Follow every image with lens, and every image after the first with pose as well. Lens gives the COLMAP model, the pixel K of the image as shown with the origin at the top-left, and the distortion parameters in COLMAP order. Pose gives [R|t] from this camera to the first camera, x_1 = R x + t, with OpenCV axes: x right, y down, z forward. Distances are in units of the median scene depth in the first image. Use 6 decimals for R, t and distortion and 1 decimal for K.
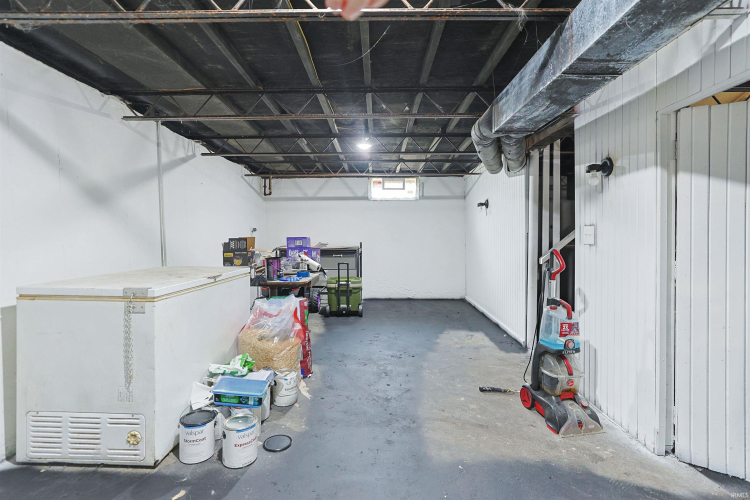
lens RADIAL K [[361.6, 0, 374.7], [0, 361.6, 245.2], [0, 0, 1]] dist [-0.017760, 0.010984]
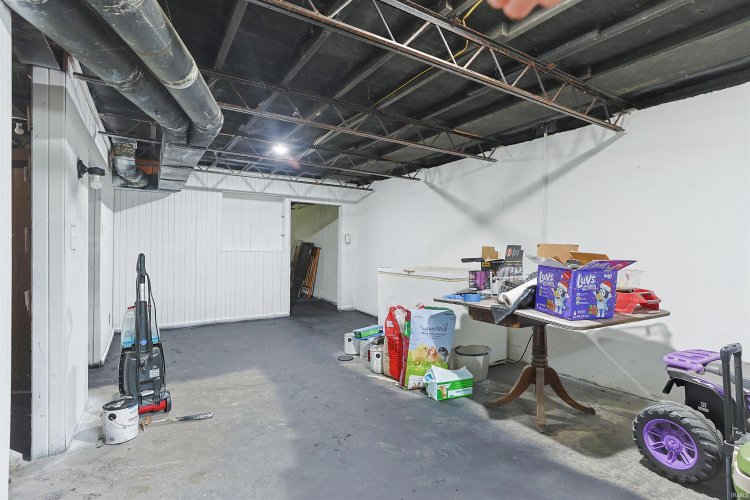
lens RADIAL K [[361.6, 0, 376.2], [0, 361.6, 248.3], [0, 0, 1]] dist [-0.017760, 0.010984]
pose [[-0.842123, -0.015980, -0.539049, 0.481302], [-0.026397, 0.999584, 0.011605, -0.022279], [0.538639, 0.024002, -0.842195, 2.147008]]
